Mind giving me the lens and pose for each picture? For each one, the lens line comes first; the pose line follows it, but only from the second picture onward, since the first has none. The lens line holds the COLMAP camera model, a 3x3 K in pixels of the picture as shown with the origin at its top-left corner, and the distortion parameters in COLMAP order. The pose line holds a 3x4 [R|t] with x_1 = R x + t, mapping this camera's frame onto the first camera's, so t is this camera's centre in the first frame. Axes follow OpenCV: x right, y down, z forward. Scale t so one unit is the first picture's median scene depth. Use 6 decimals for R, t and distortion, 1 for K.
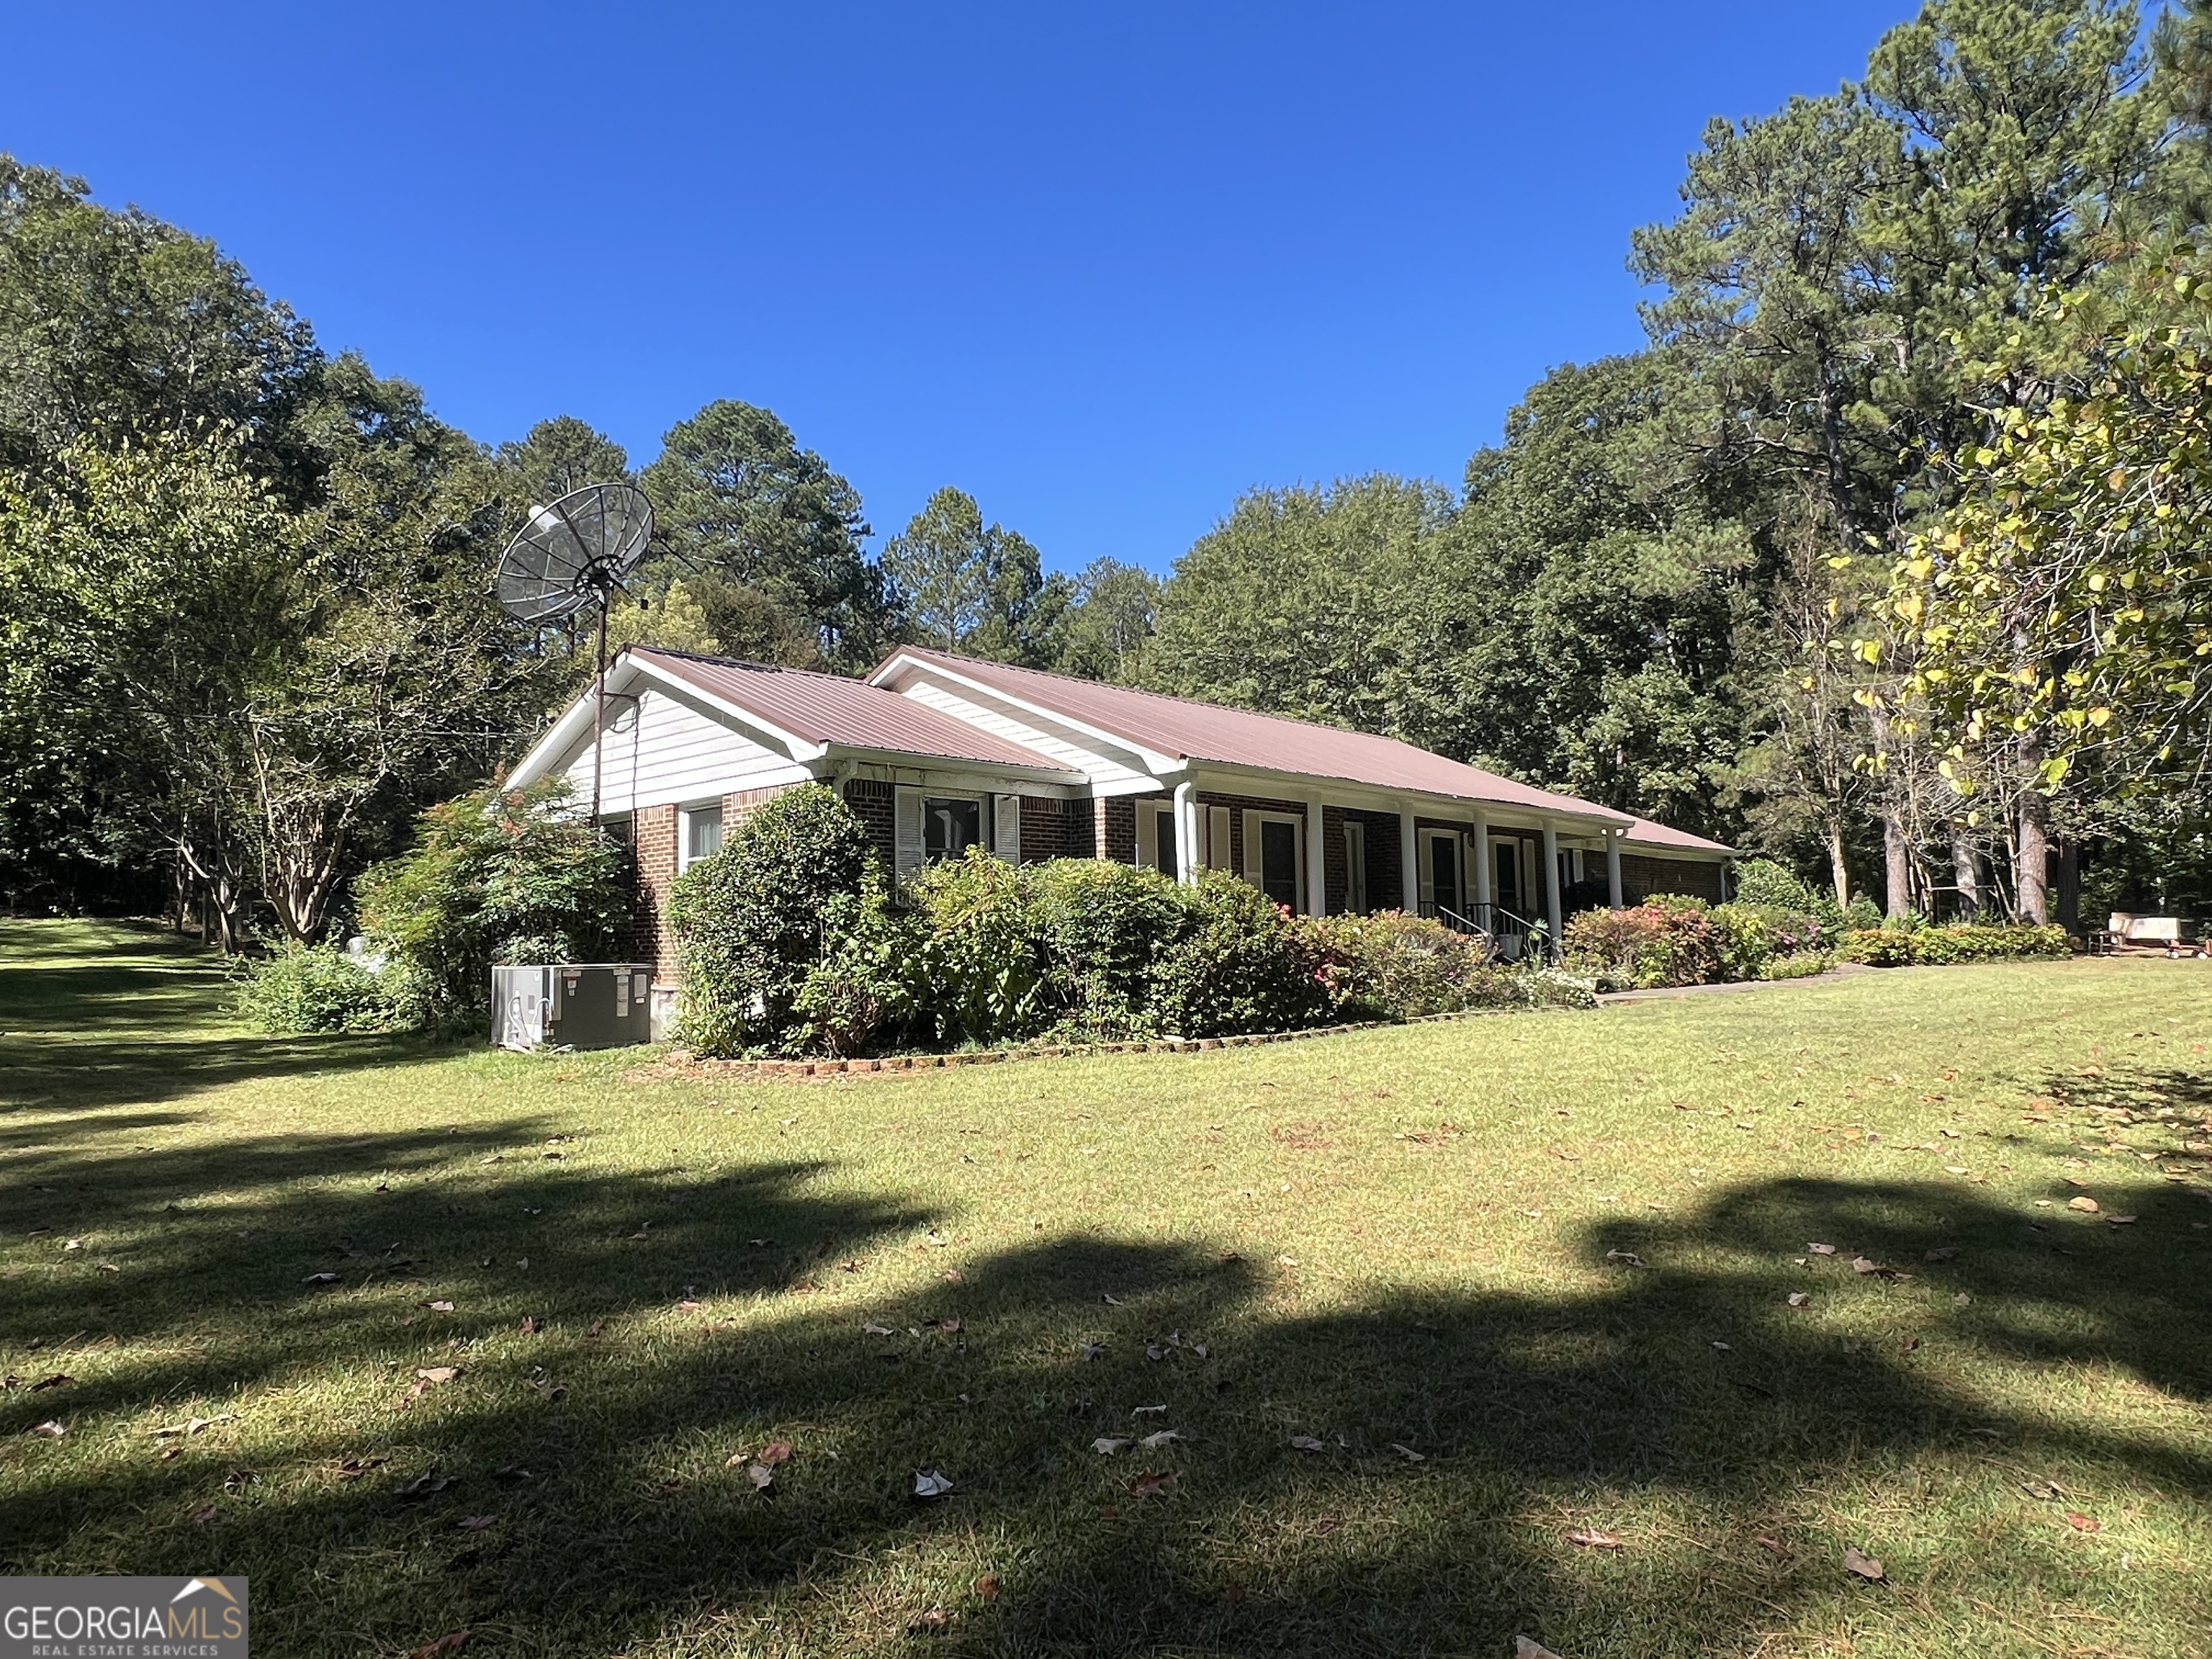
lens RADIAL K [[1388.8, 0, 1123.9], [0, 1388.8, 830.4], [0, 0, 1]] dist [-0.001468, -0.002156]
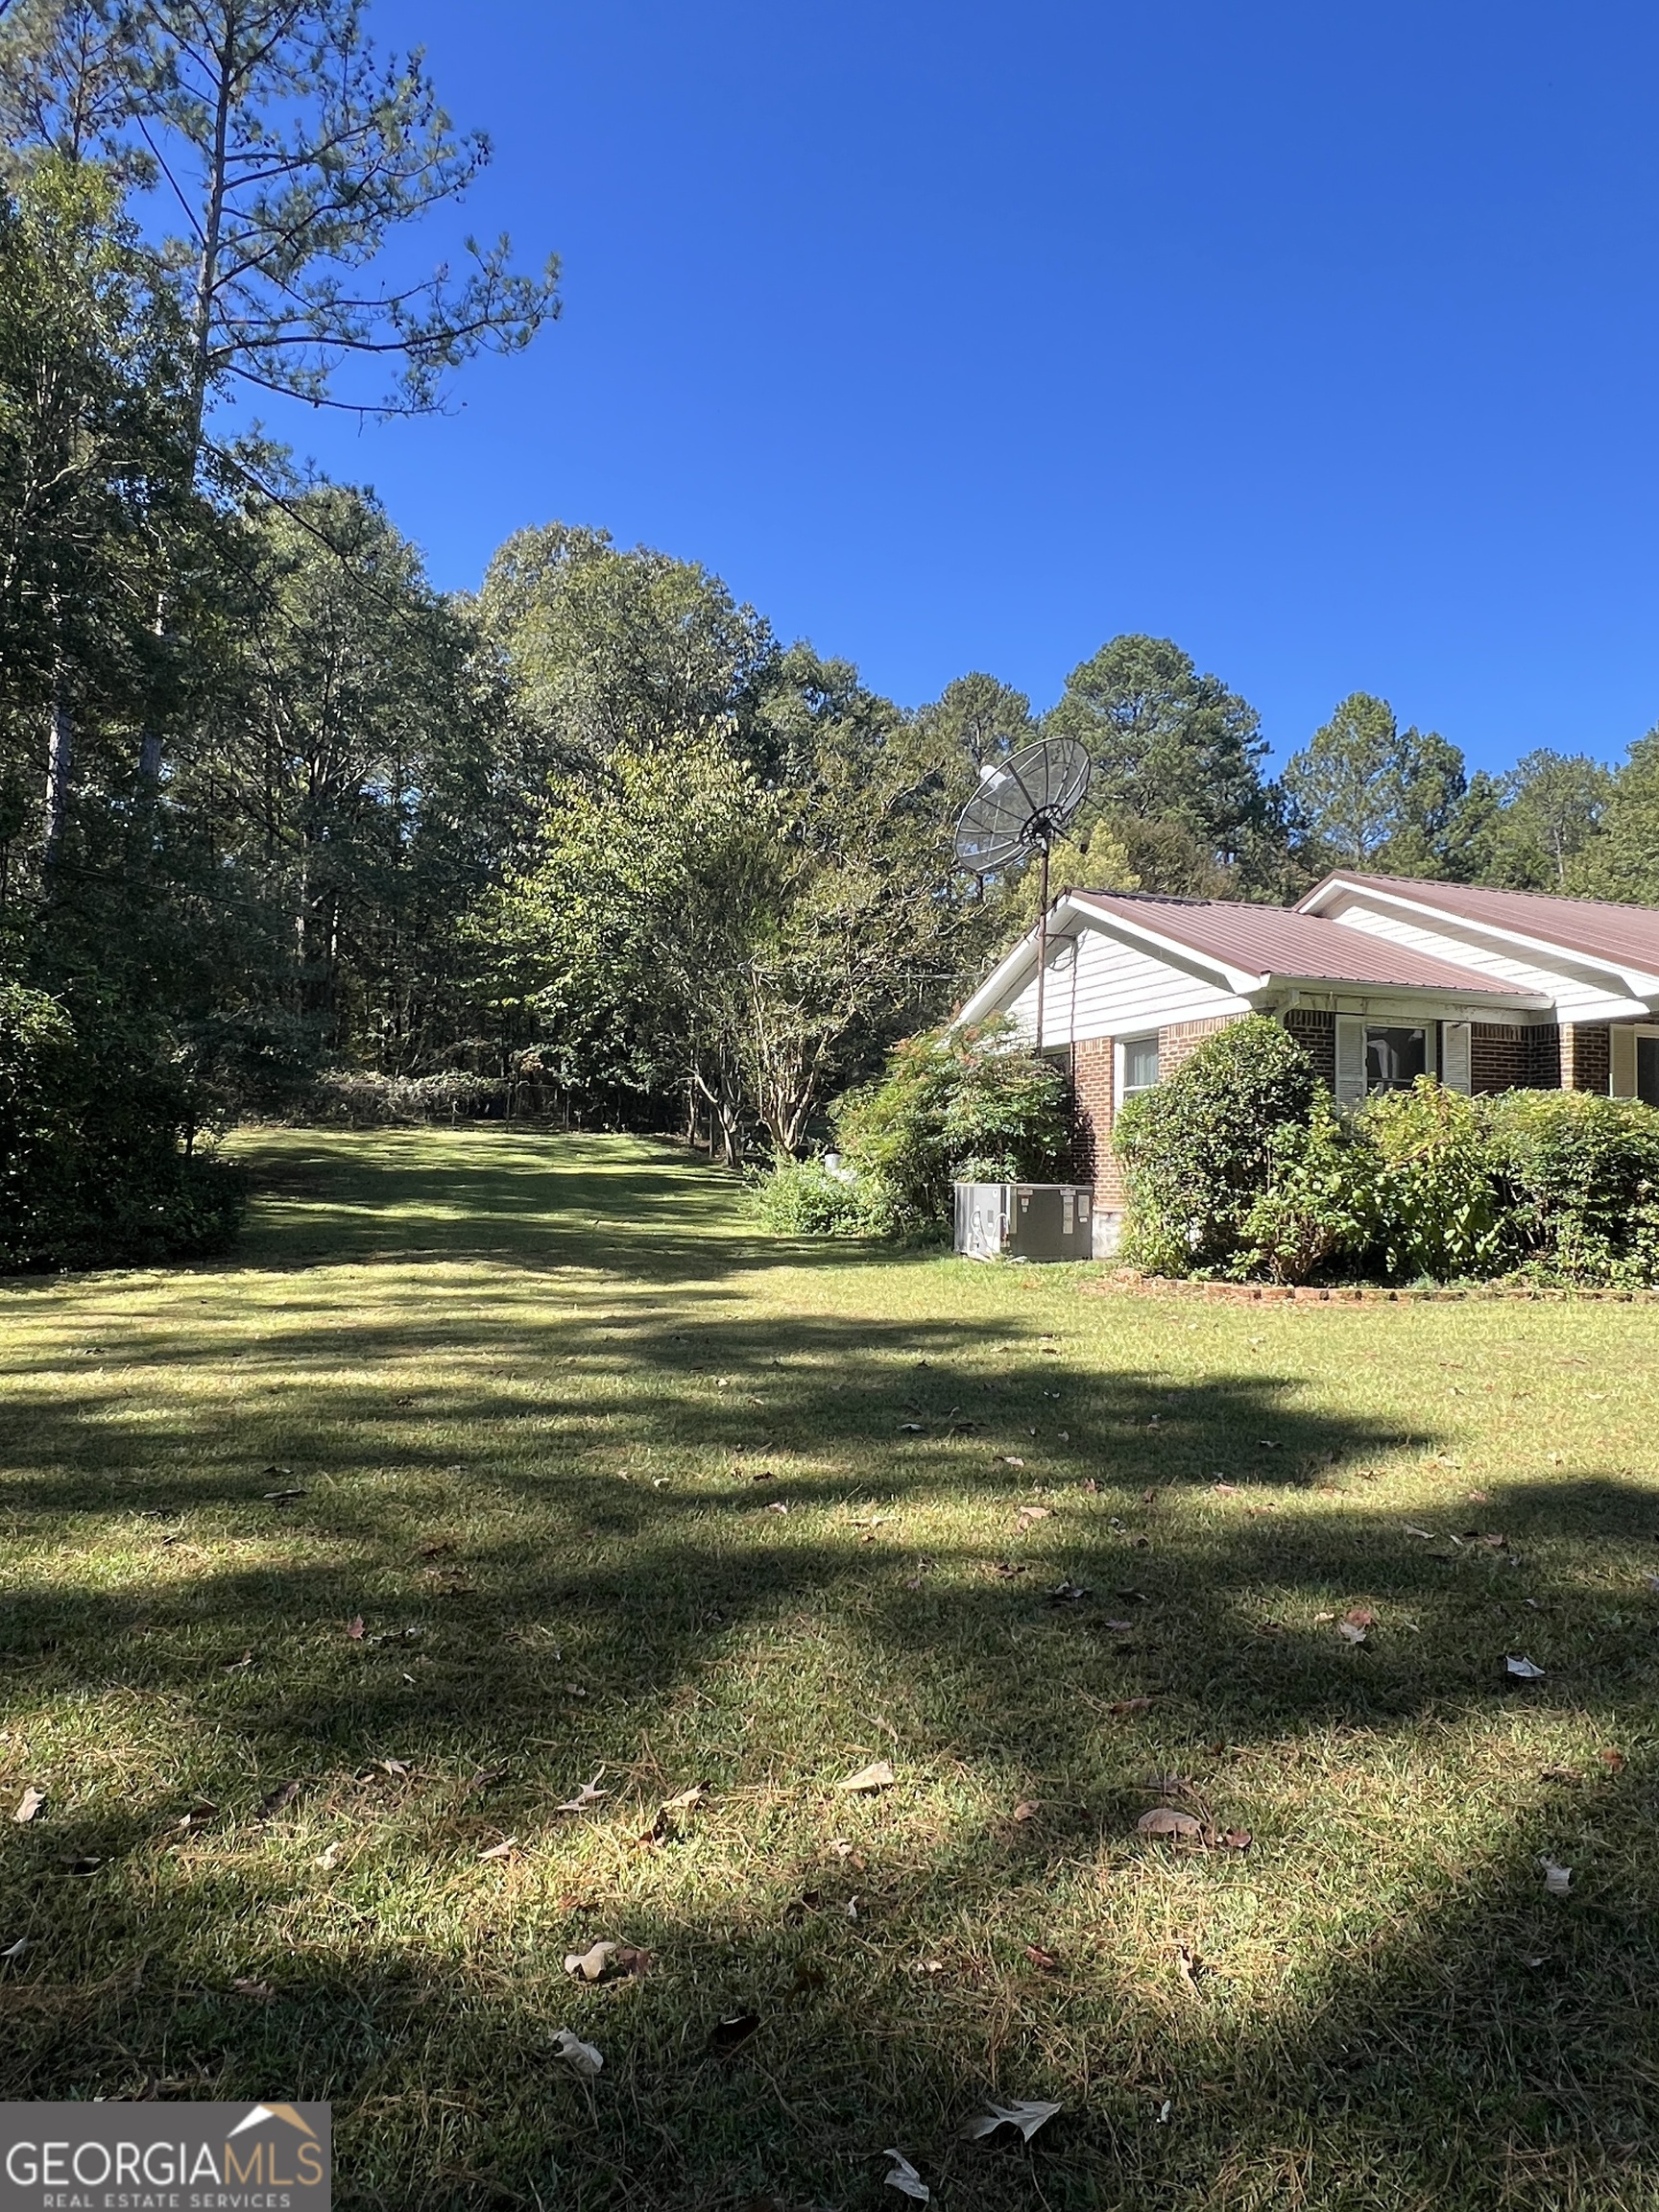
lens RADIAL K [[1388.8, 0, 824.7], [0, 1388.8, 1114.7], [0, 0, 1]] dist [-0.001468, -0.002156]
pose [[0.885511, 0.012698, -0.464444, -0.018206], [0.005836, 0.999244, 0.038447, -0.001051], [0.464581, -0.036755, 0.884768, -0.029401]]
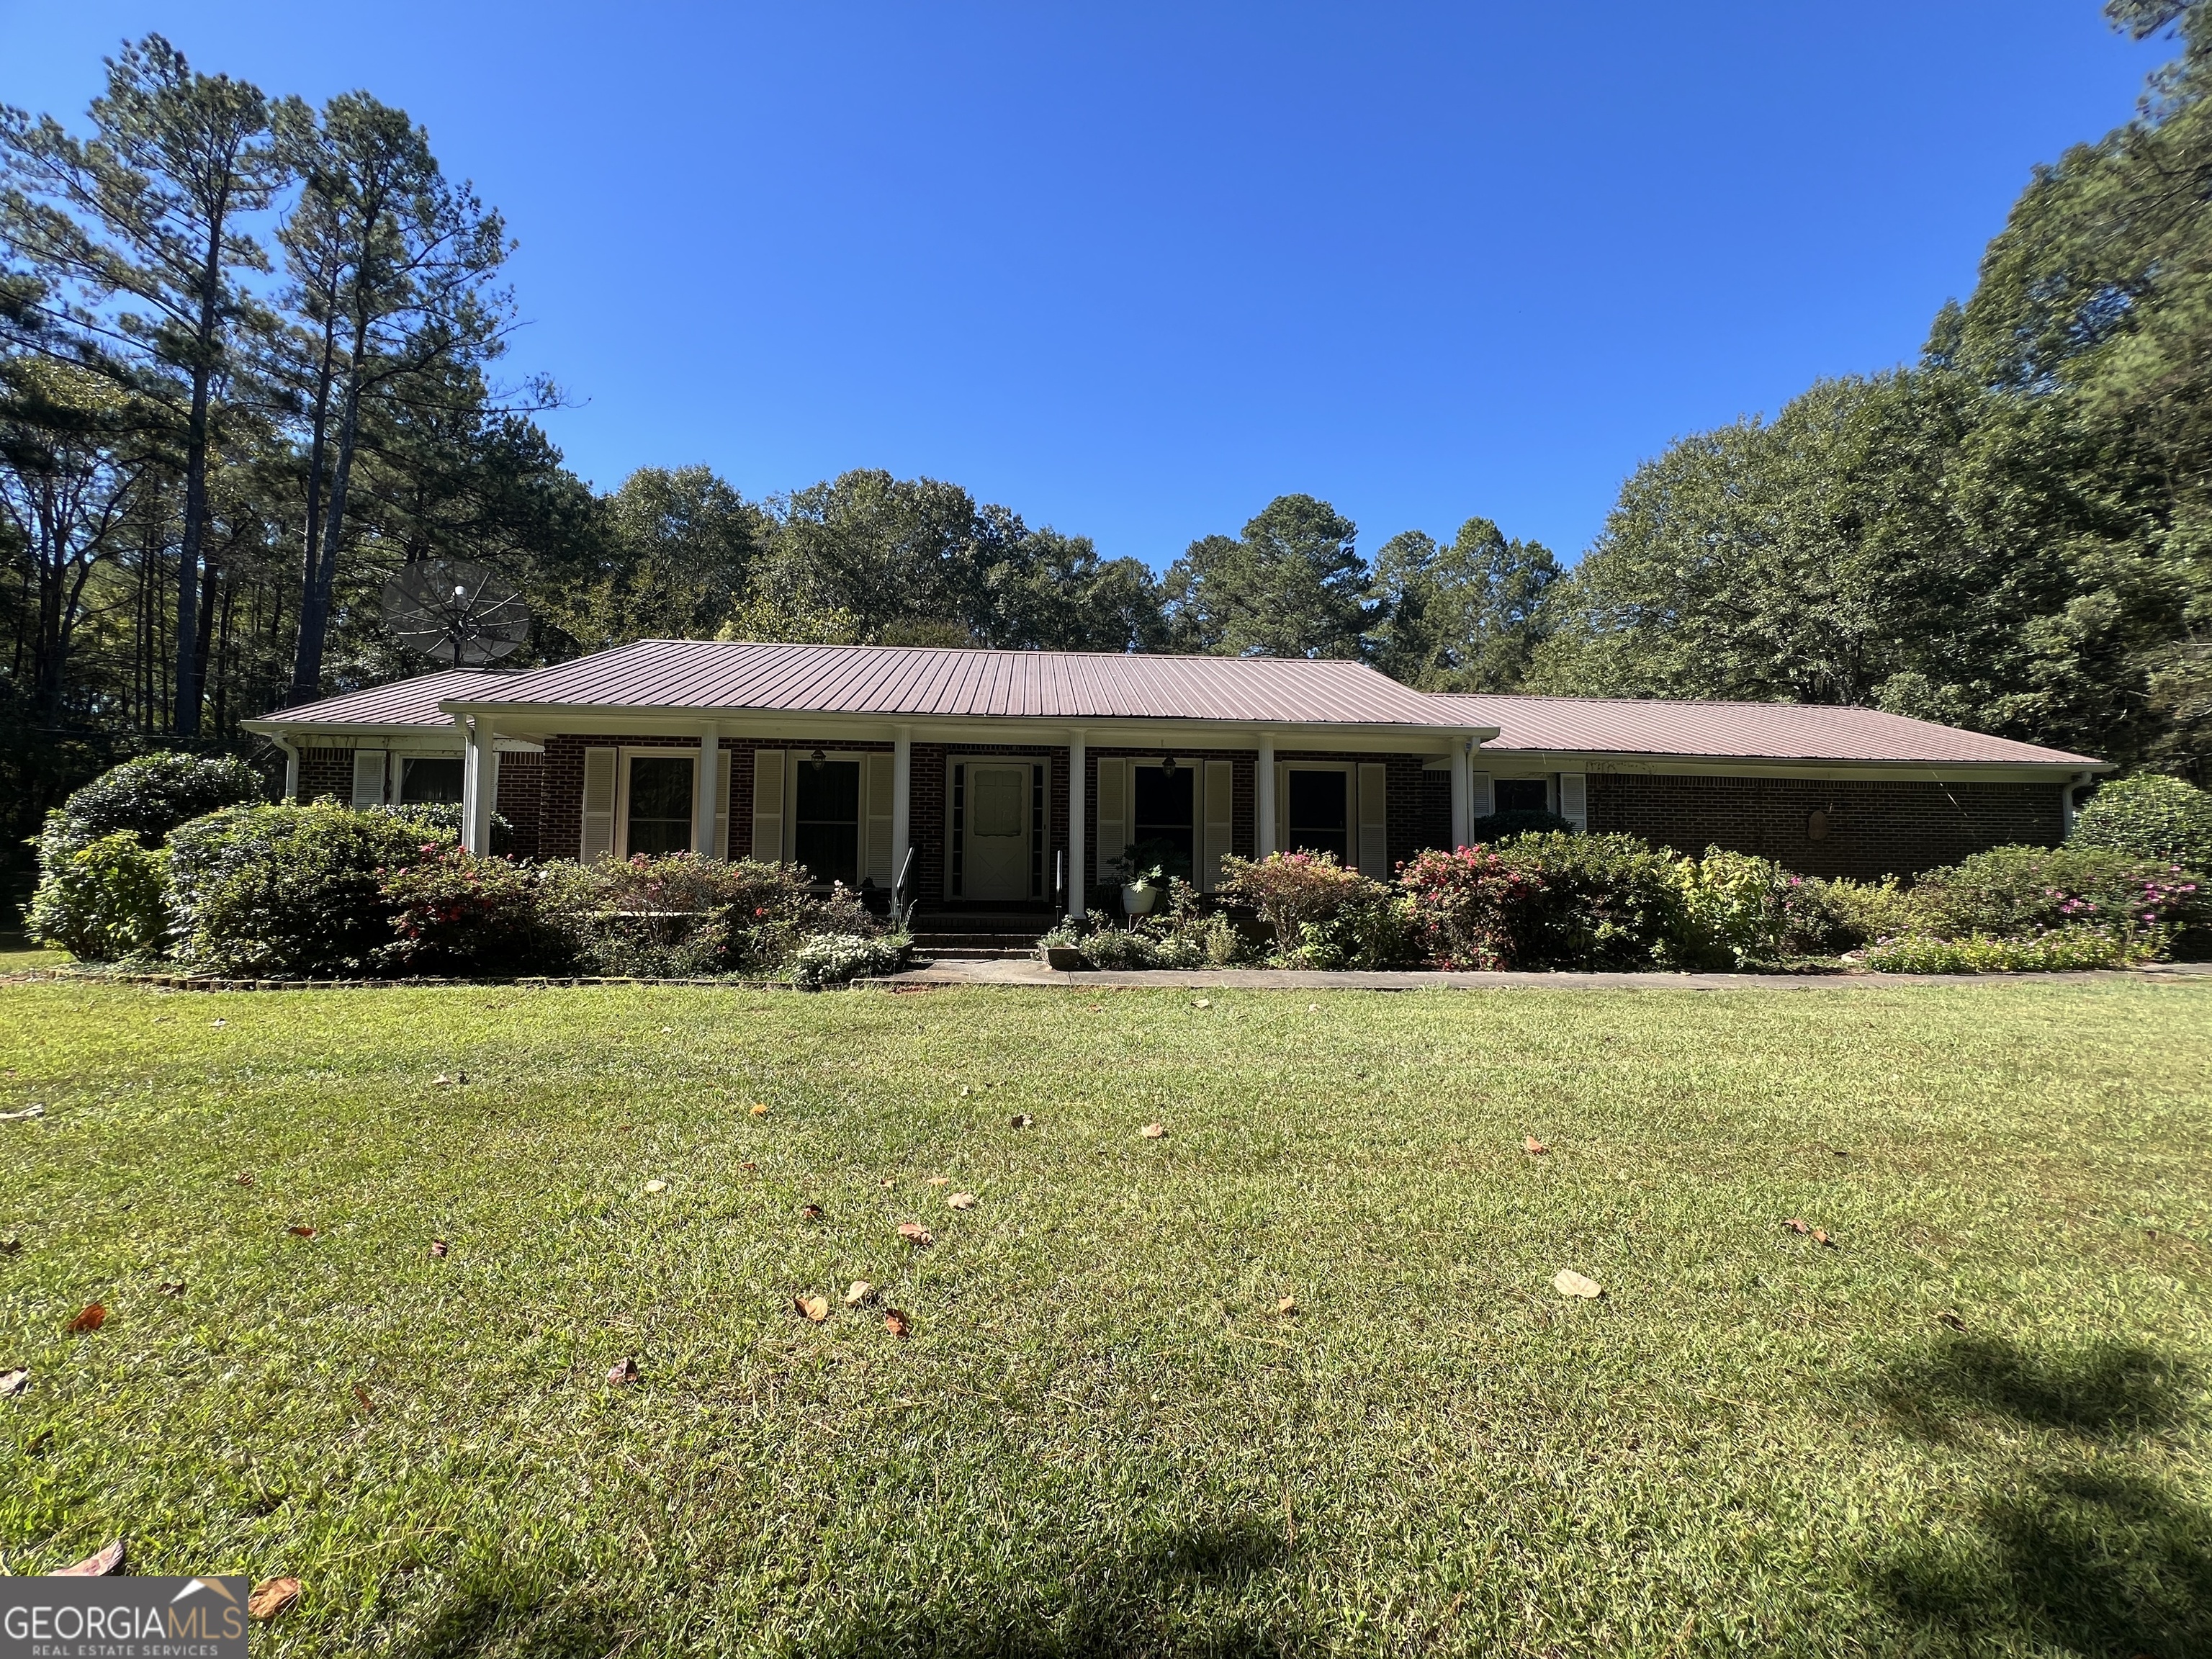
lens RADIAL K [[881.0, 0, 1118.5], [0, 881.0, 825.3], [0, 0, 1]] dist [-0.003622, 0.000815]
pose [[0.726641, -0.016780, -0.686813, 0.577303], [0.035666, 0.999275, 0.013320, 0.032471], [0.686091, -0.034175, 0.726712, 0.588927]]
